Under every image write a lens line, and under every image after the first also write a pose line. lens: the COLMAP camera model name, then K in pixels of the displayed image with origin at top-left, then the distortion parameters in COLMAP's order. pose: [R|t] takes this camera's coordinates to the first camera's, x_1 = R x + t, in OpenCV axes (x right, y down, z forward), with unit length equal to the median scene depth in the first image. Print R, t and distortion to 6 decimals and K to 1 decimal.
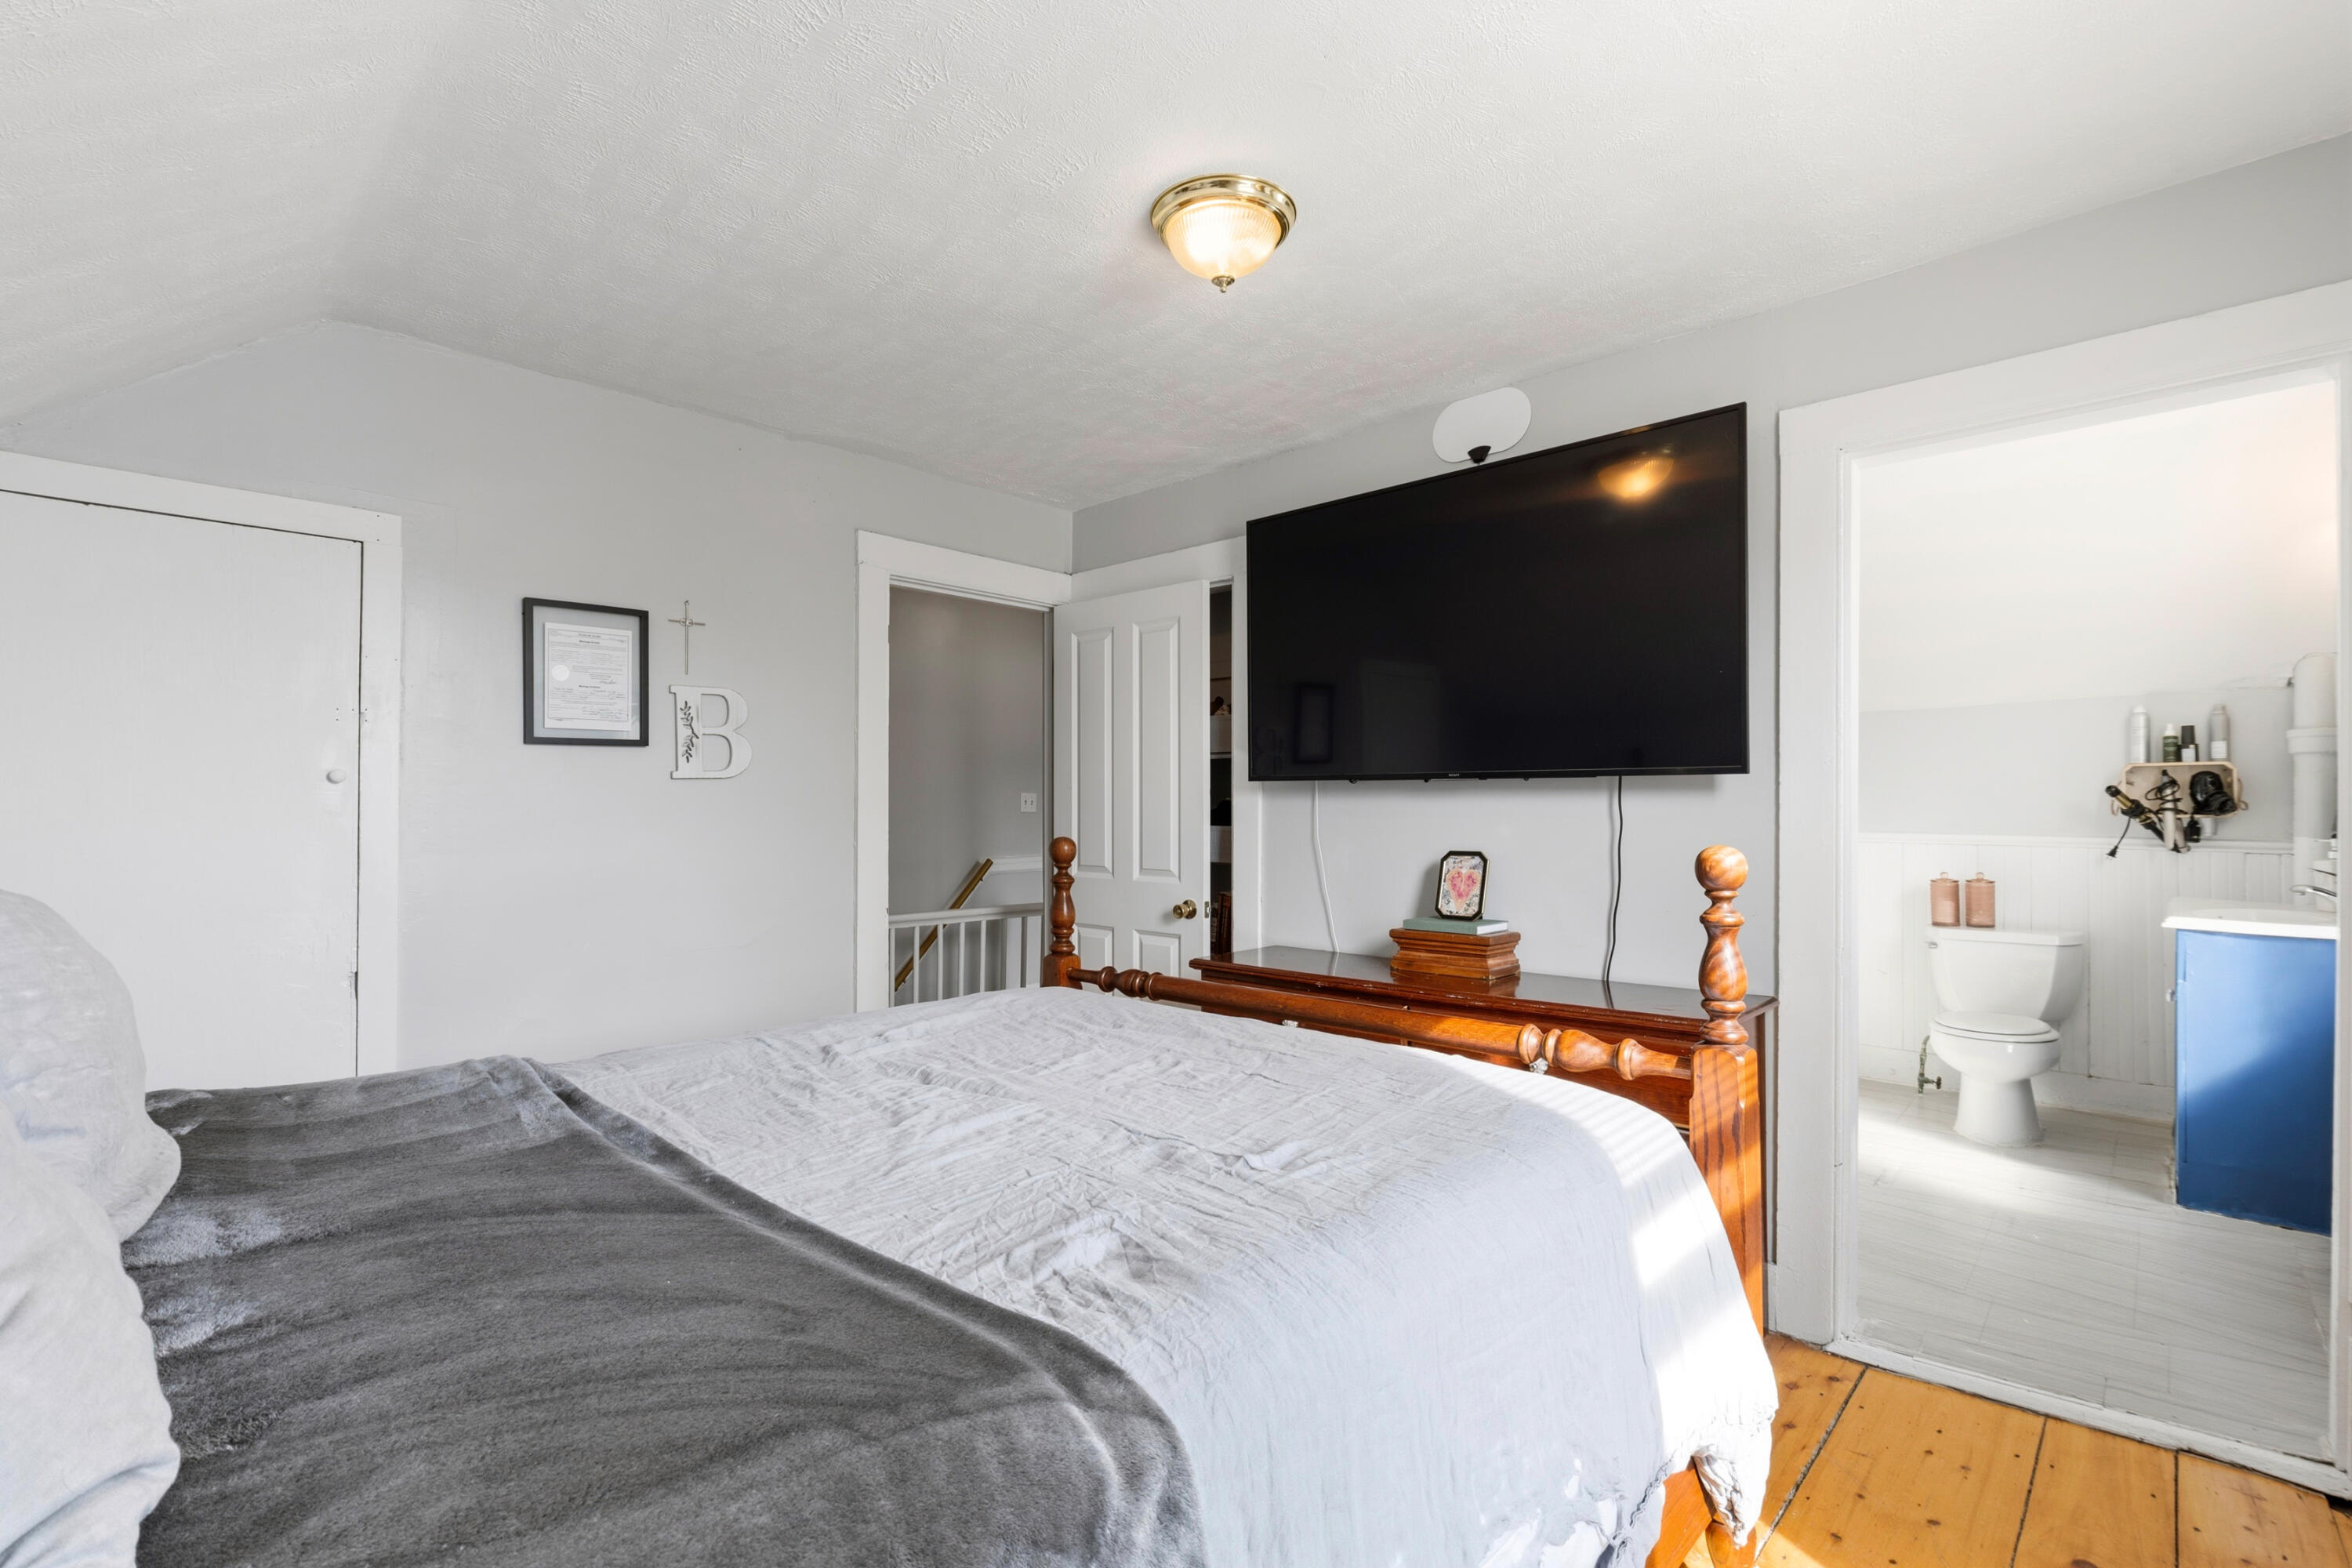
lens RADIAL K [[1047.2, 0, 1176.0], [0, 1047.2, 784.0], [0, 0, 1]] dist [0.000050, -0.000275]
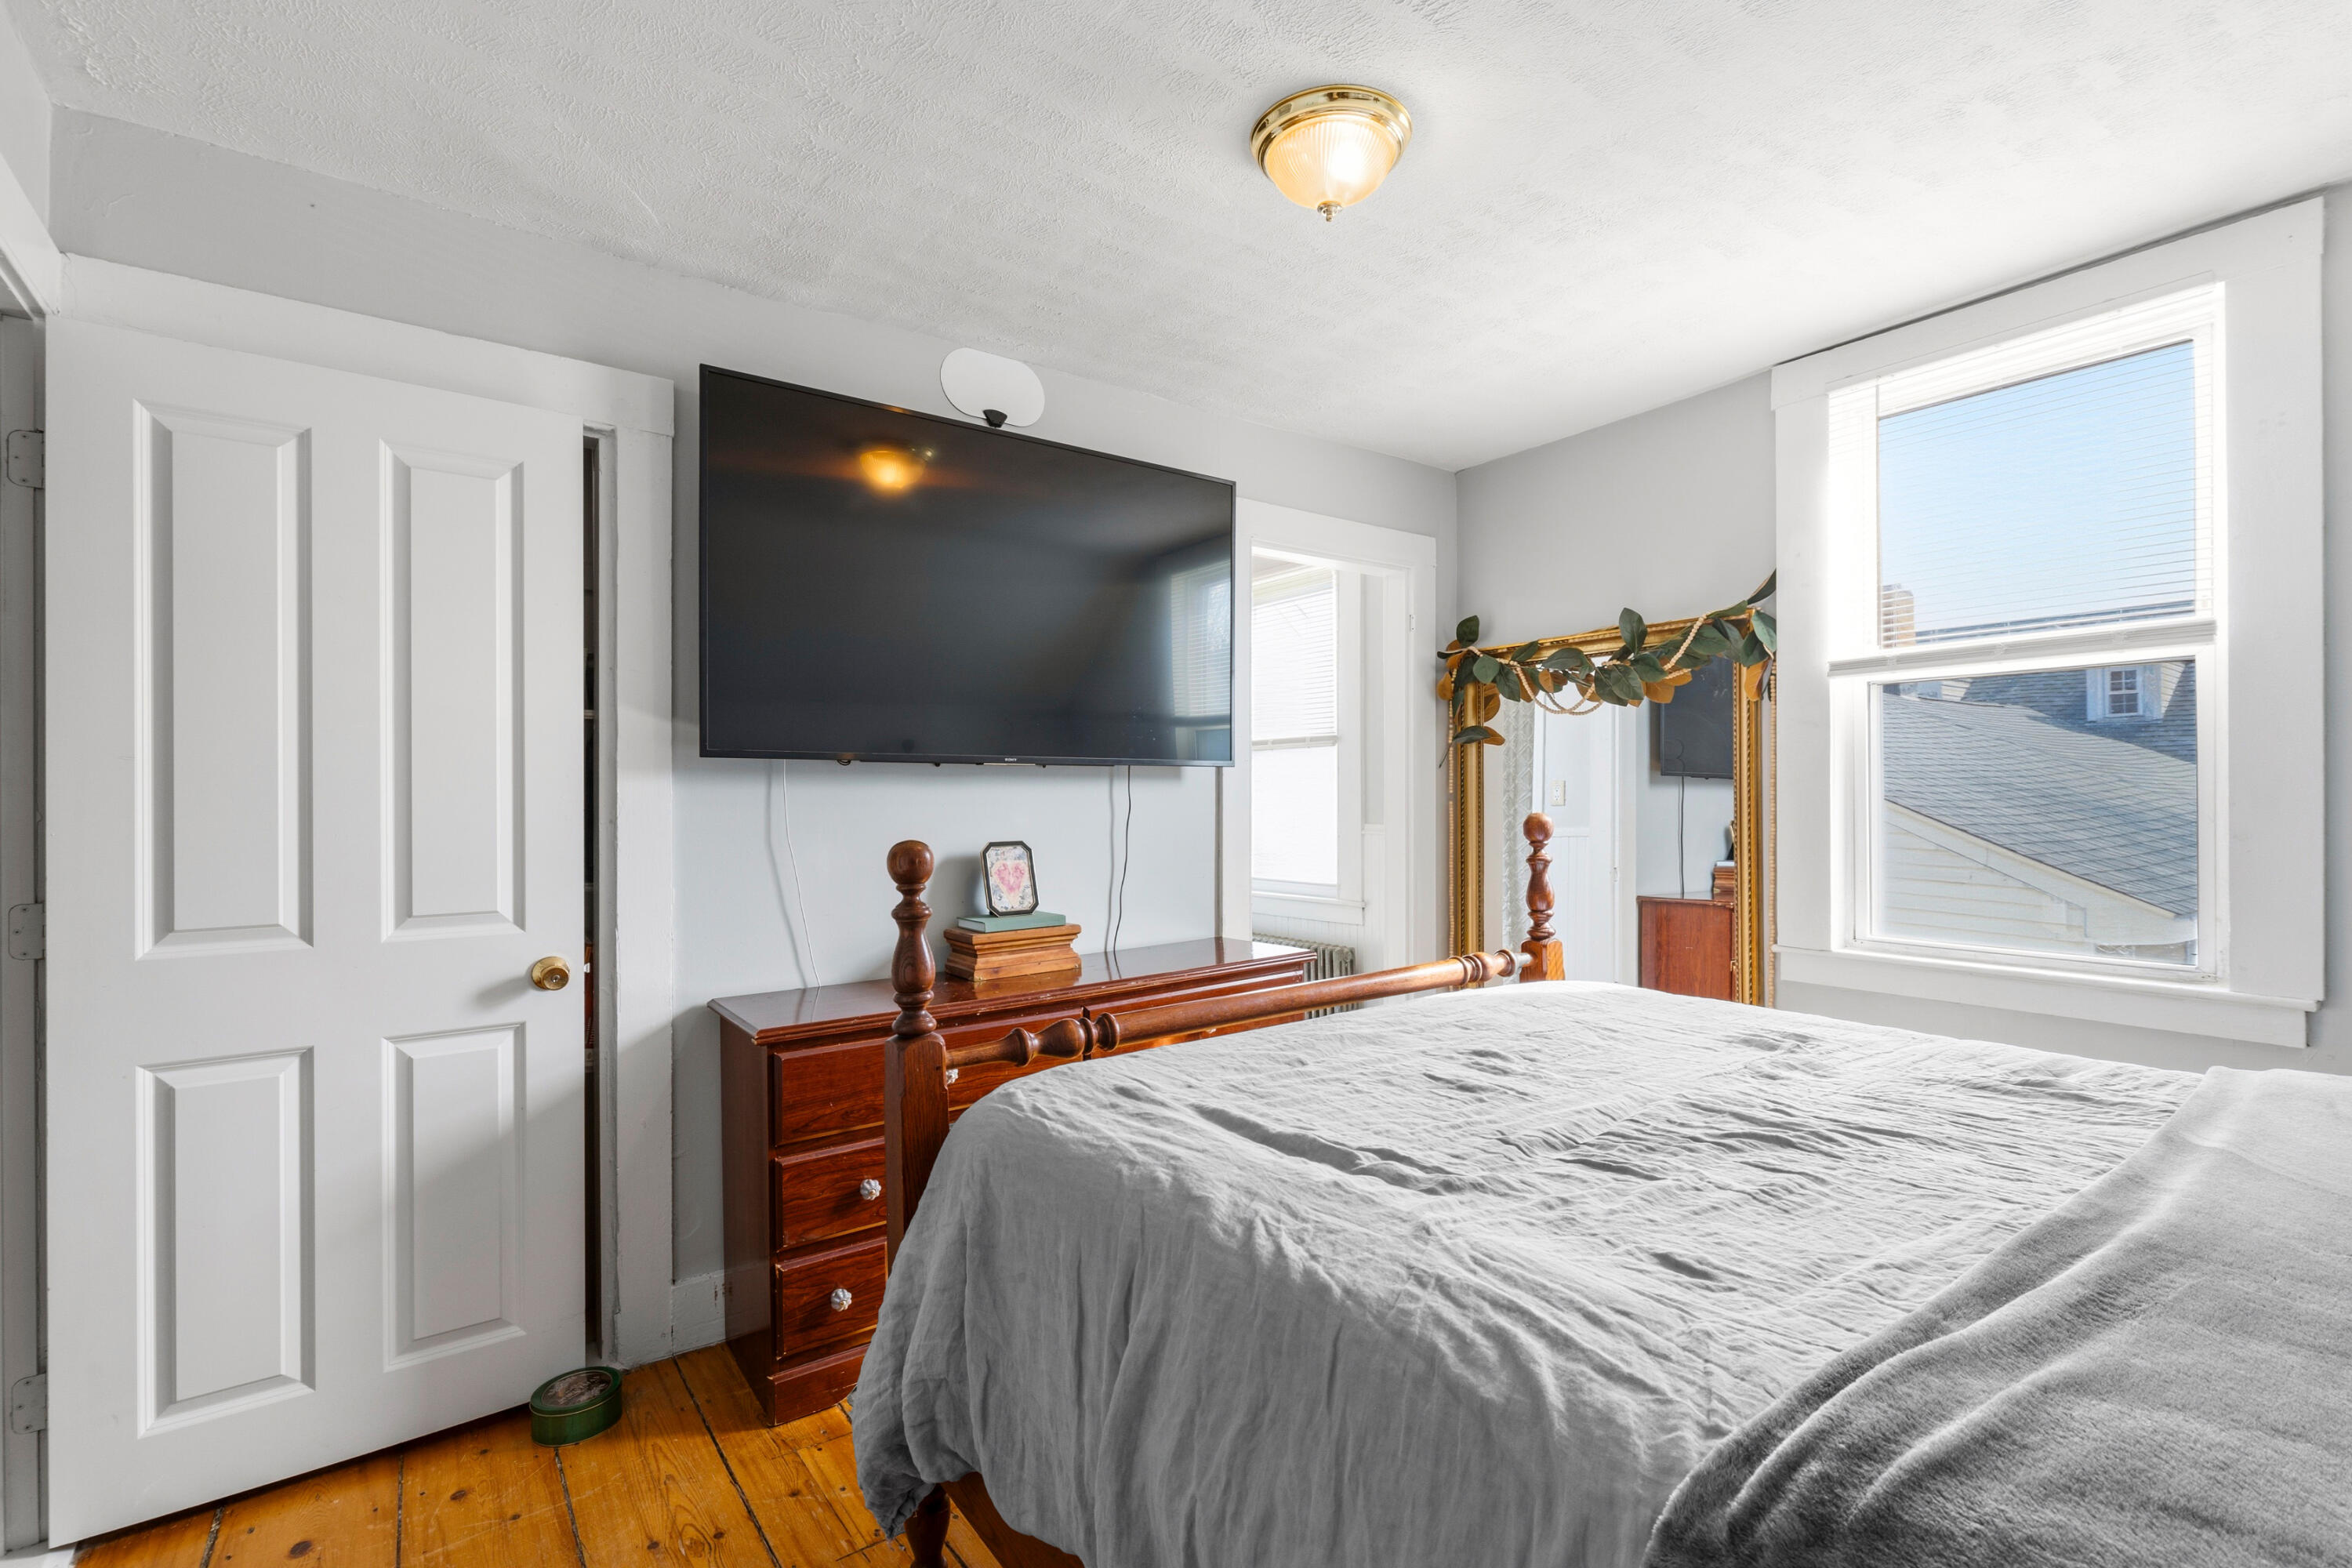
lens RADIAL K [[1047.2, 0, 1176.0], [0, 1047.2, 784.0], [0, 0, 1]] dist [0.000050, -0.000275]
pose [[0.179679, 0.009222, 0.983682, -0.855497], [-0.011928, 0.999903, -0.007195, 0.025119], [-0.983653, -0.010441, 0.179772, 0.952143]]
